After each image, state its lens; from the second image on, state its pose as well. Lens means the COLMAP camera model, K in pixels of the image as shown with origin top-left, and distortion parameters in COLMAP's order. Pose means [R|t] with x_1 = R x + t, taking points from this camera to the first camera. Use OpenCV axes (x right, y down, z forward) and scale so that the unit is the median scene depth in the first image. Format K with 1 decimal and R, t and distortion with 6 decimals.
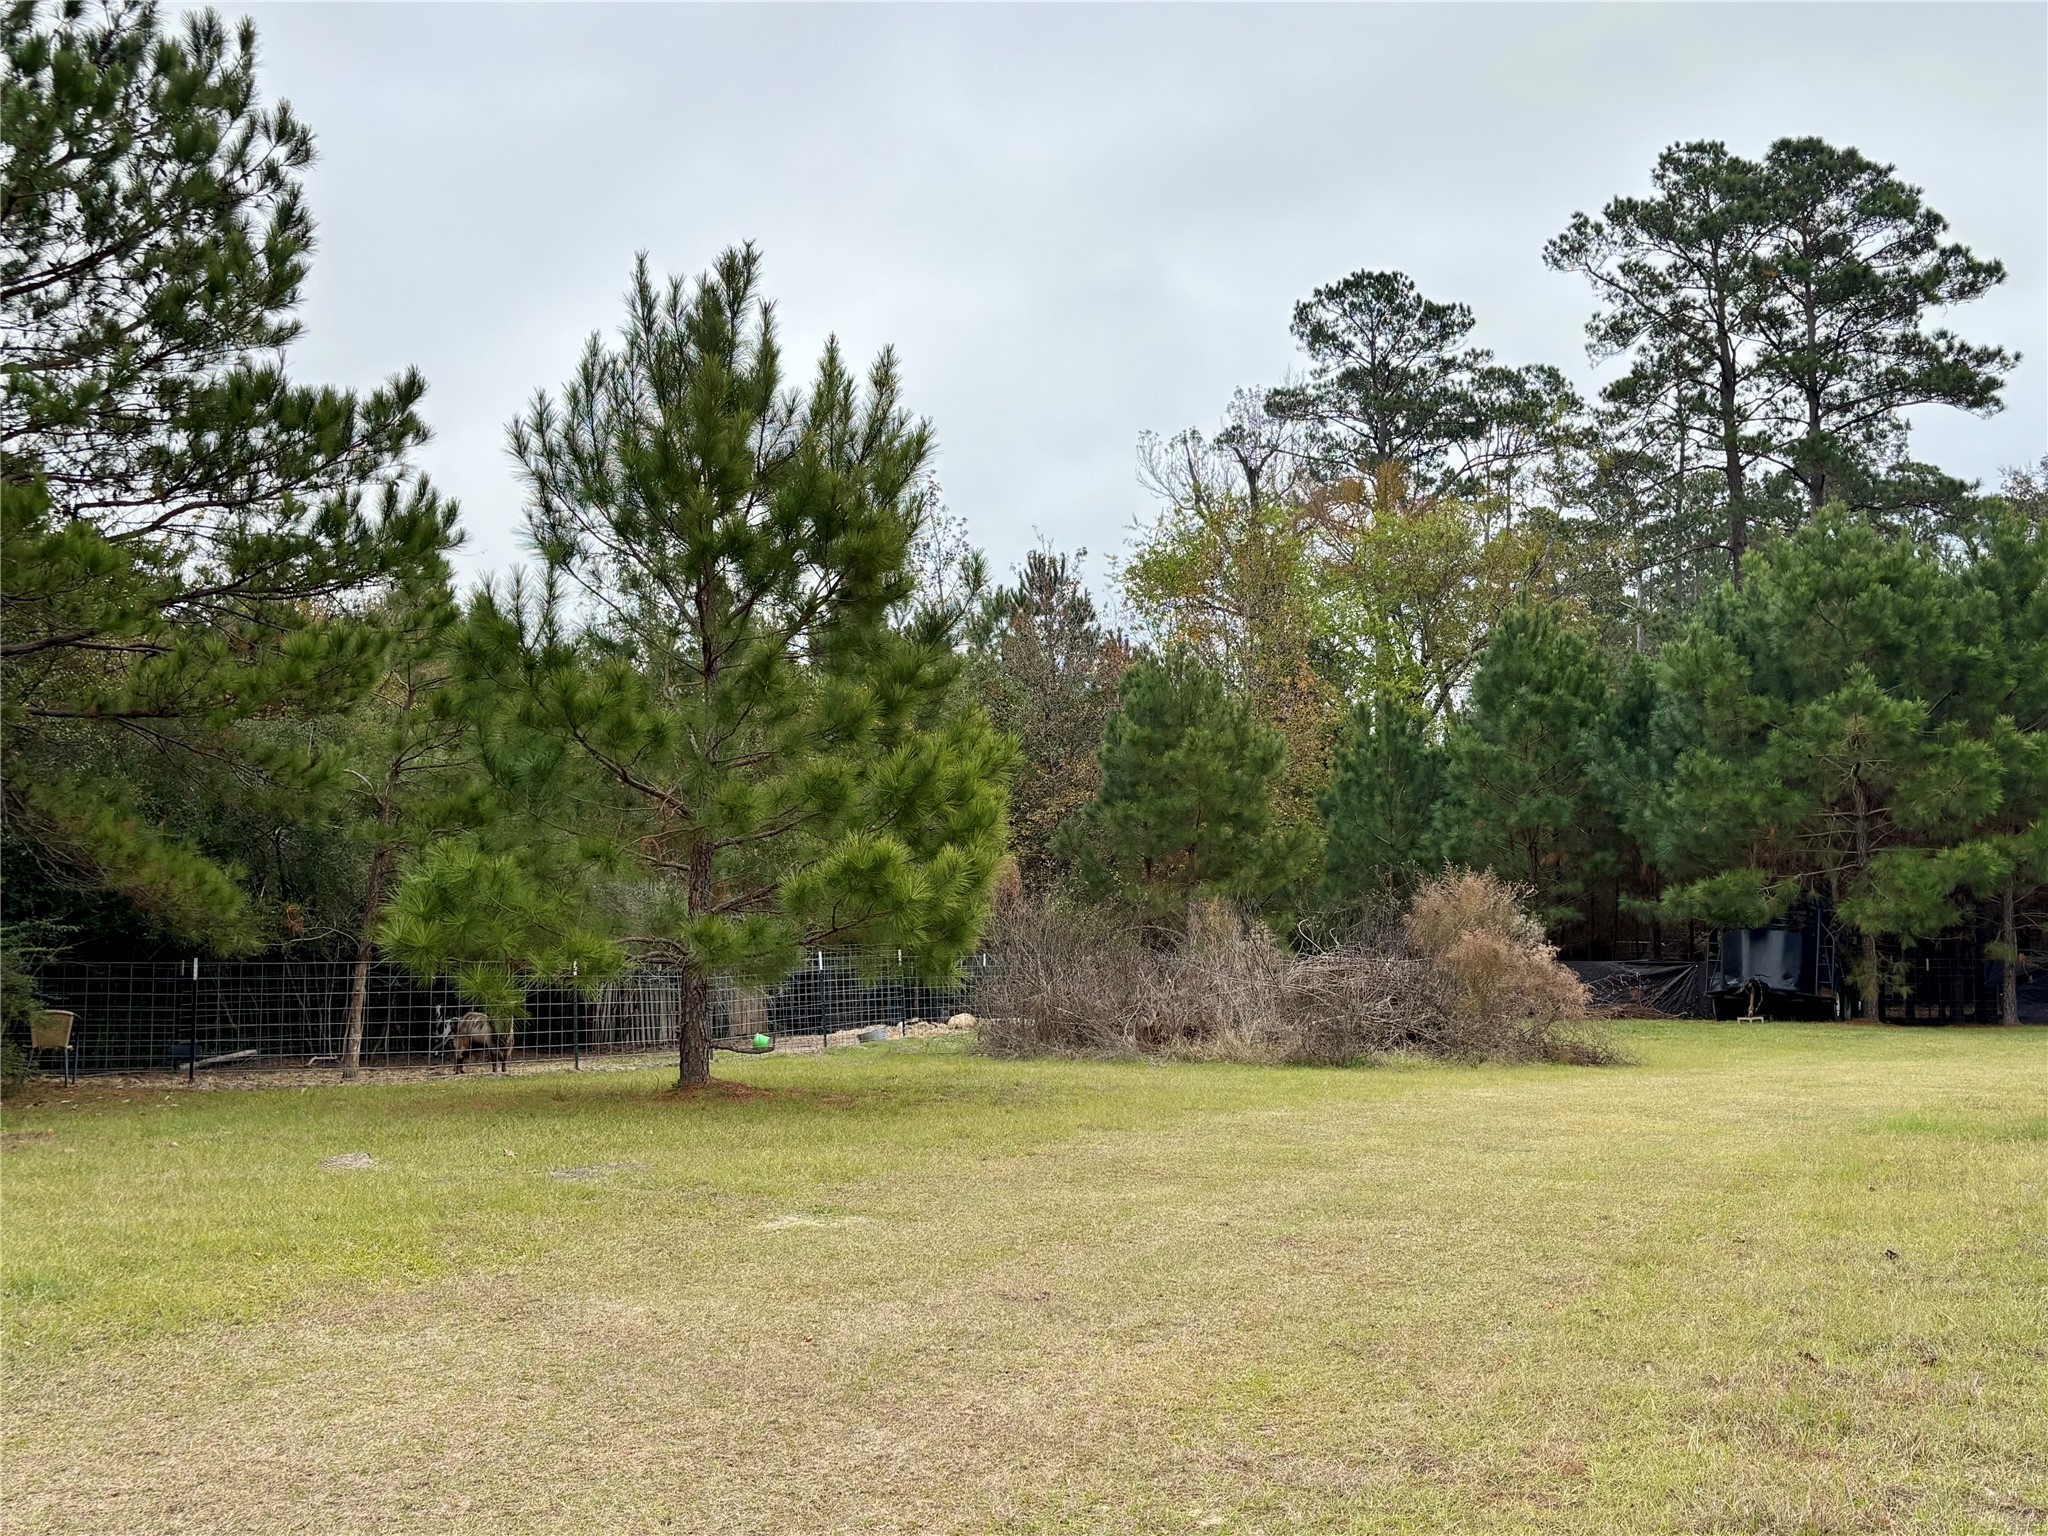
lens RADIAL K [[1998.2, 0, 1024.0], [0, 1998.2, 768.0], [0, 0, 1]] dist [0.011678, -0.007414]
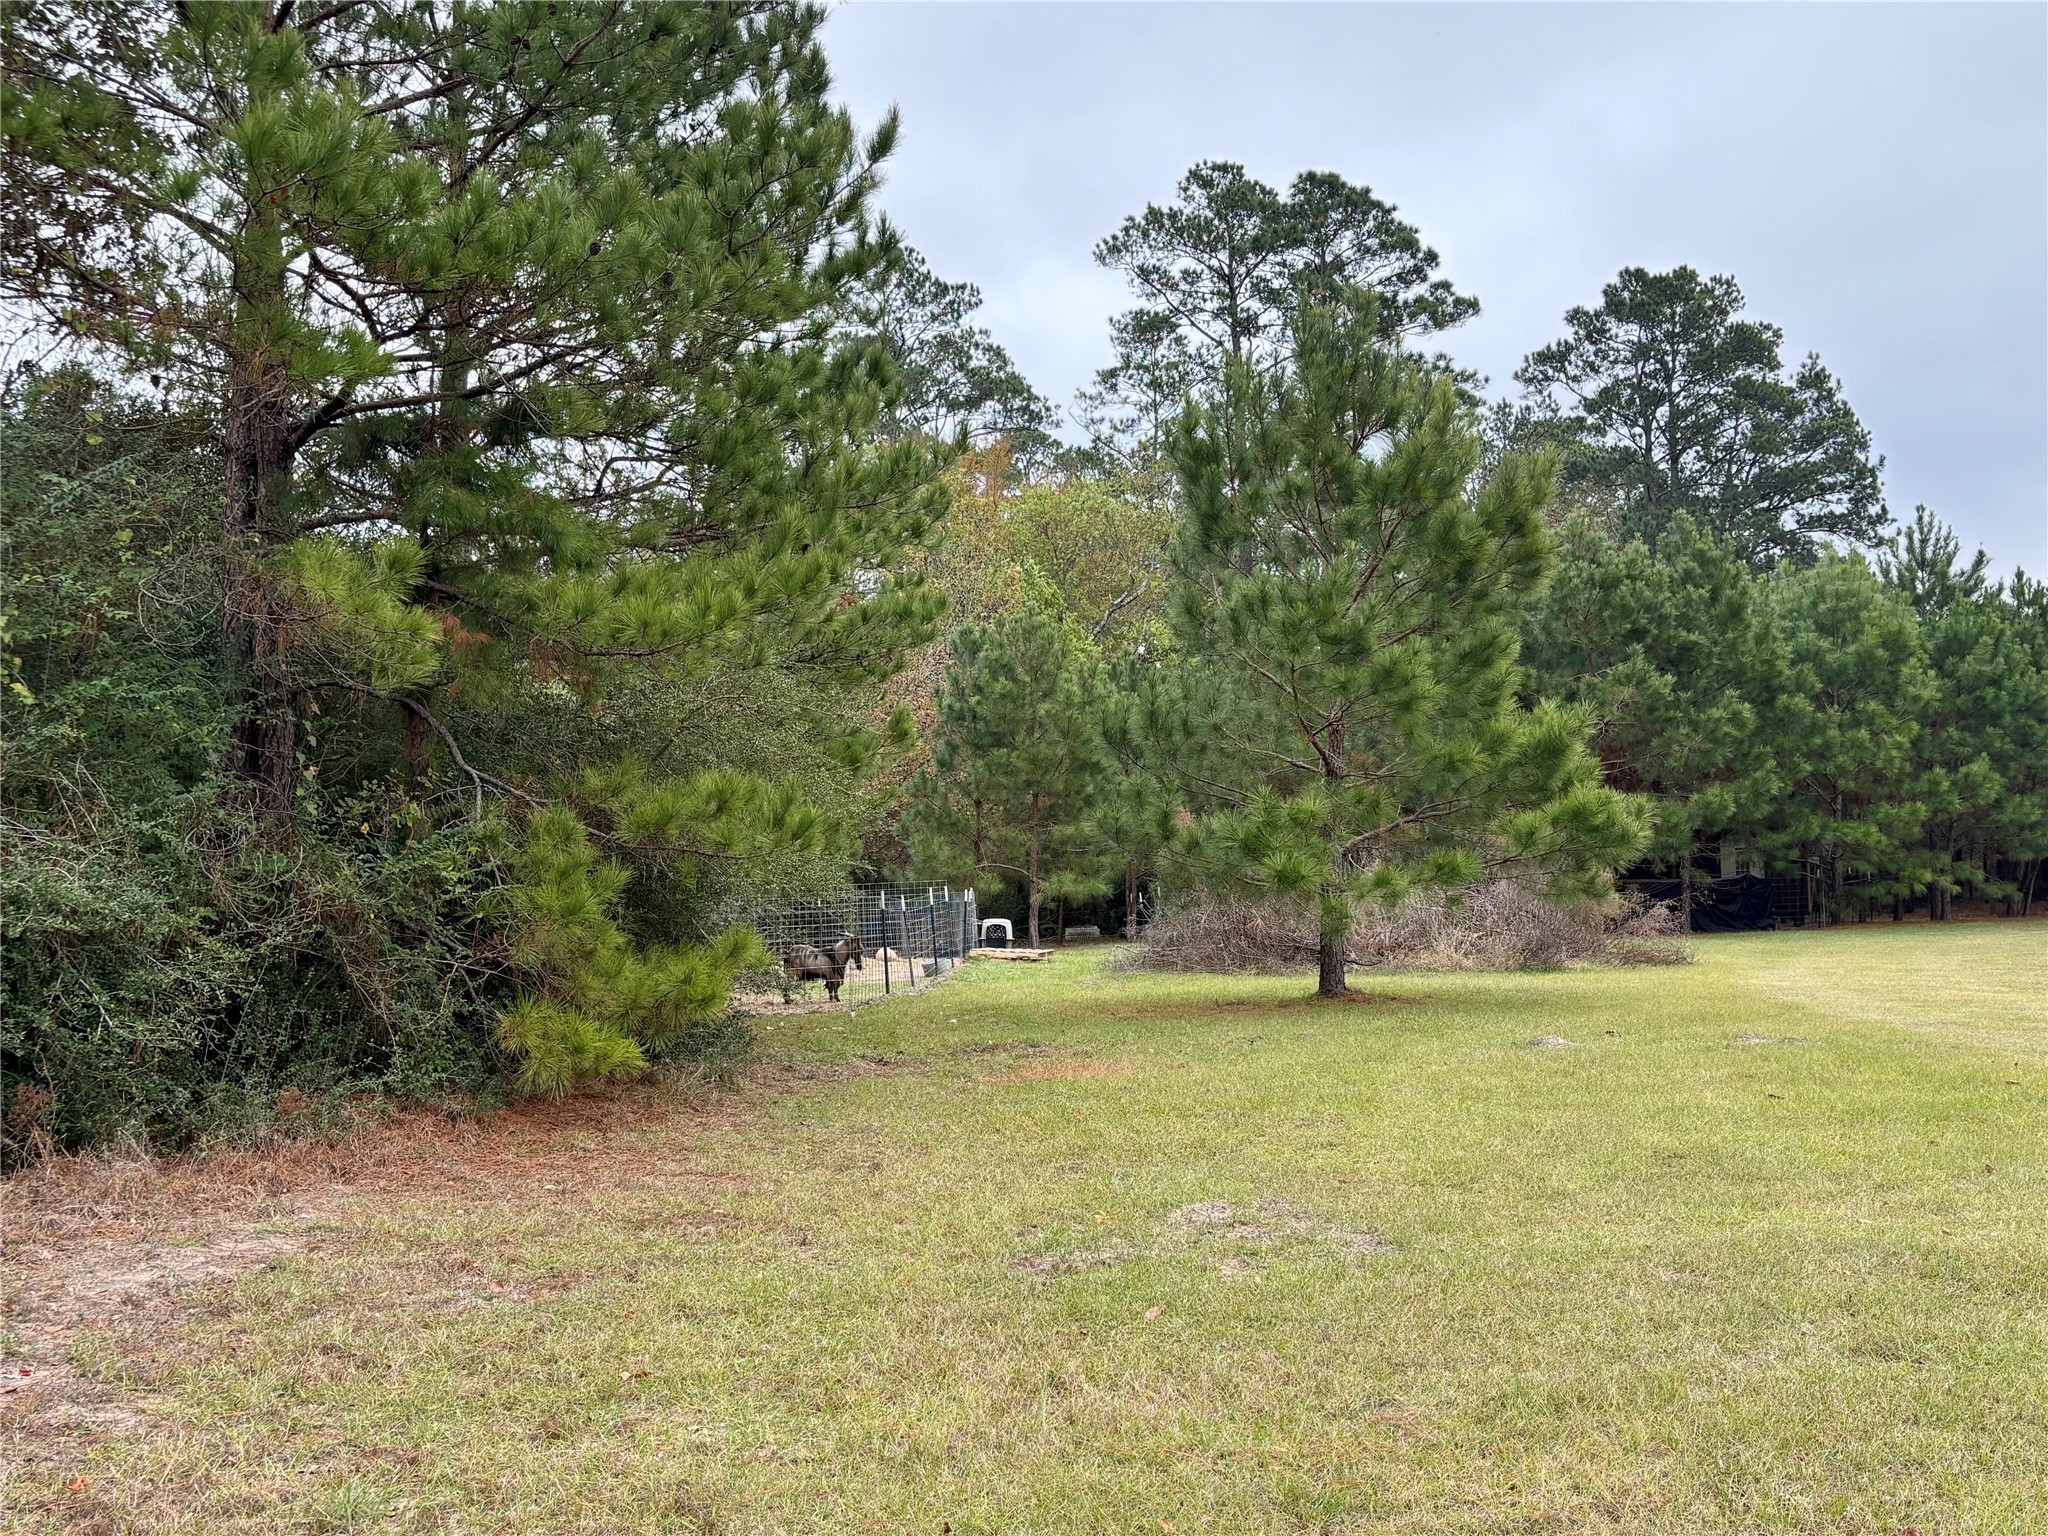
lens RADIAL K [[1998.2, 0, 1024.0], [0, 1998.2, 768.0], [0, 0, 1]] dist [0.011678, -0.007414]
pose [[0.931381, 0.004535, 0.364016, -0.184203], [-0.013712, 0.999650, 0.022631, 0.000512], [-0.363786, -0.026069, 0.931118, -0.005729]]
